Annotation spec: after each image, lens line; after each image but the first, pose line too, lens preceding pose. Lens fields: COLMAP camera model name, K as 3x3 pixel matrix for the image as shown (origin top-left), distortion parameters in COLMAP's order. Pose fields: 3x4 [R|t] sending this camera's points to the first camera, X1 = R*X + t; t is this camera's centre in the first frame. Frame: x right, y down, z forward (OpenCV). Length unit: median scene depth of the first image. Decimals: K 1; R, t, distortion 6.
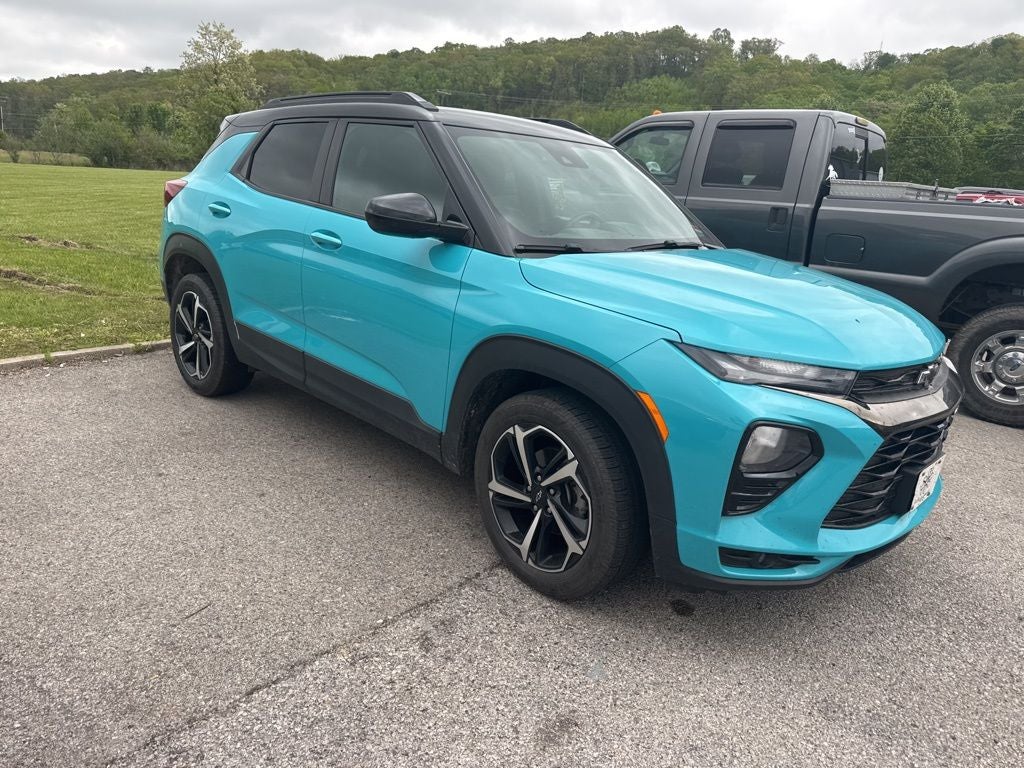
lens RADIAL K [[724.0, 0, 513.8], [0, 724.0, 378.4], [0, 0, 1]] dist [0.021497, -0.024295]
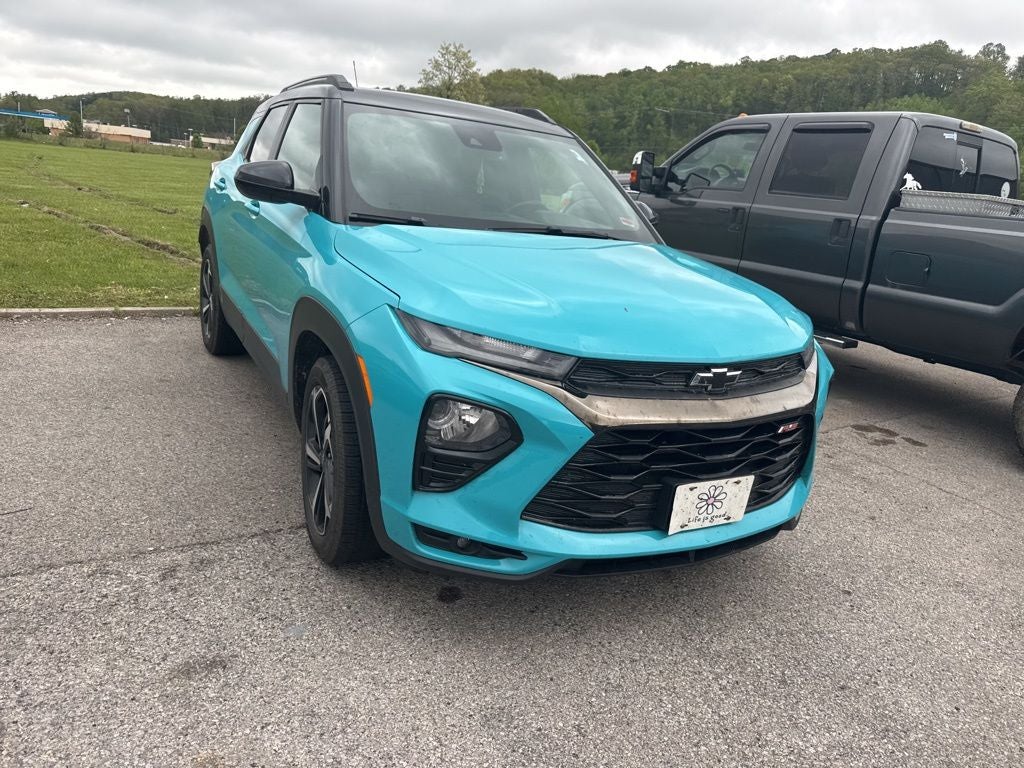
lens RADIAL K [[724.0, 0, 514.5], [0, 724.0, 379.5], [0, 0, 1]] dist [0.021497, -0.024295]
pose [[0.958100, 0.108961, -0.264898, 0.341707], [-0.114360, 0.993427, -0.004996, 0.016997], [0.262613, 0.035080, 0.964263, 0.054157]]
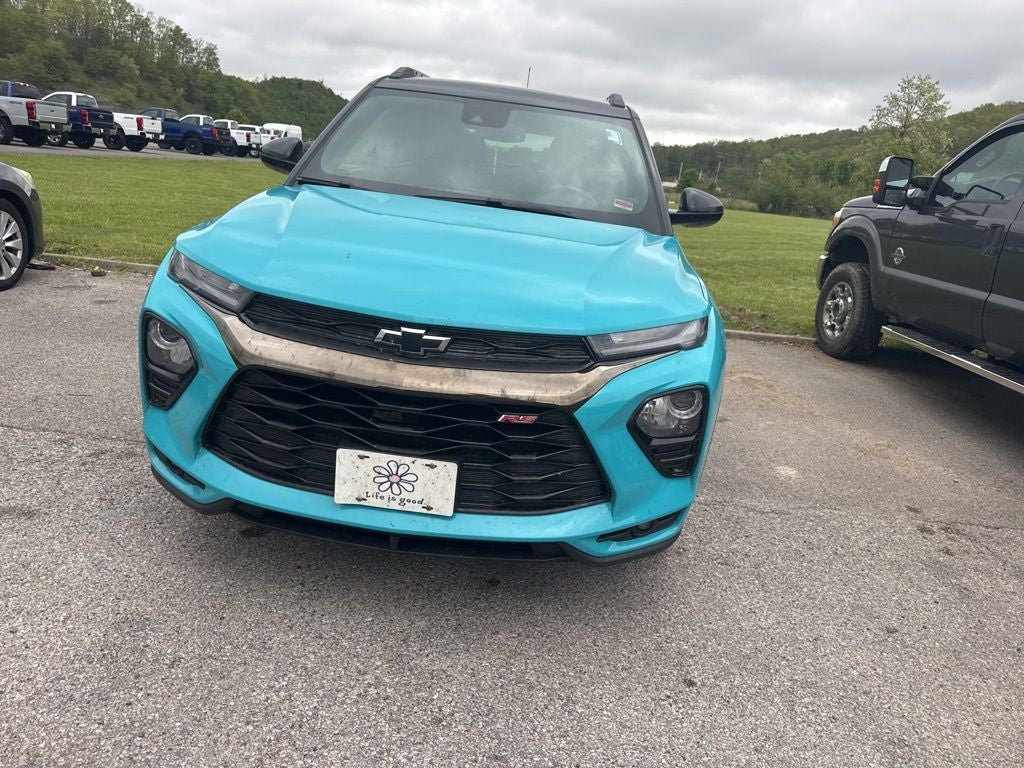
lens RADIAL K [[724.0, 0, 521.2], [0, 724.0, 378.7], [0, 0, 1]] dist [0.021497, -0.024295]
pose [[0.656015, 0.218269, -0.722497, 0.726955], [-0.267974, 0.962260, 0.047386, -0.019679], [0.705573, 0.162525, 0.689748, 0.337951]]
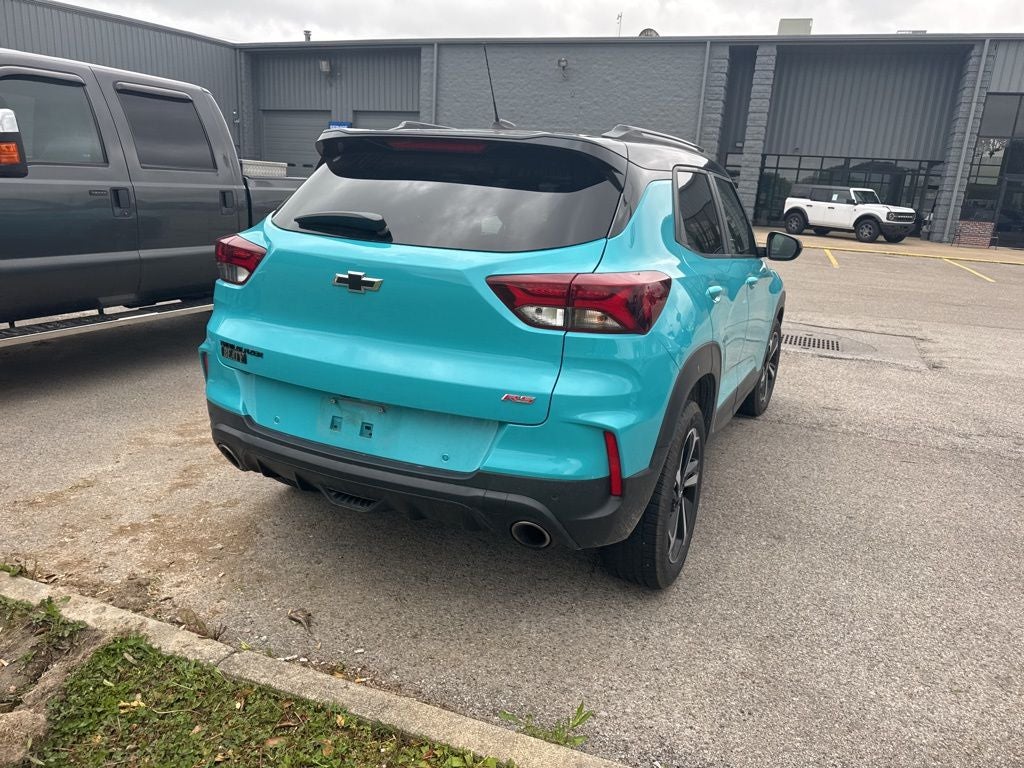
lens RADIAL K [[724.0, 0, 520.8], [0, 724.0, 381.1], [0, 0, 1]] dist [0.021497, -0.024295]
pose [[-0.322612, -0.325071, 0.888961, -1.003407], [0.168683, 0.904398, 0.391932, -0.459234], [-0.931379, 0.276394, -0.236936, 1.344972]]
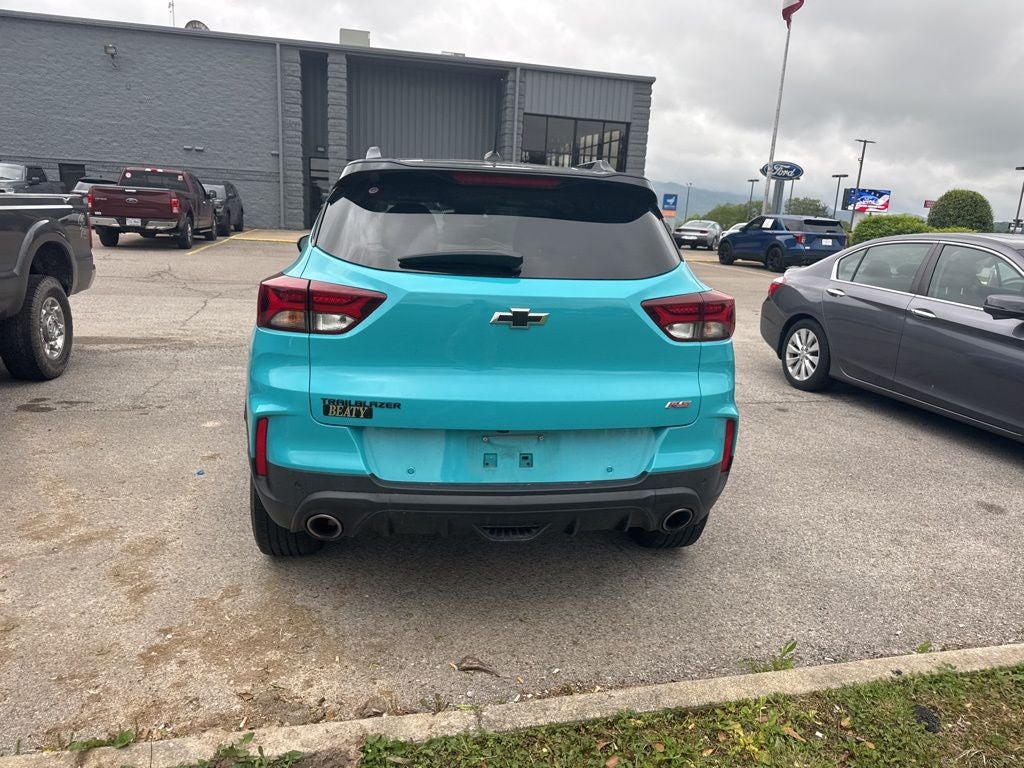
lens RADIAL K [[724.0, 0, 519.0], [0, 724.0, 385.4], [0, 0, 1]] dist [0.021497, -0.024295]
pose [[-0.788132, -0.241361, 0.566208, -0.777086], [0.060428, 0.885122, 0.461419, -0.546901], [-0.612532, 0.397874, -0.683008, 1.719972]]
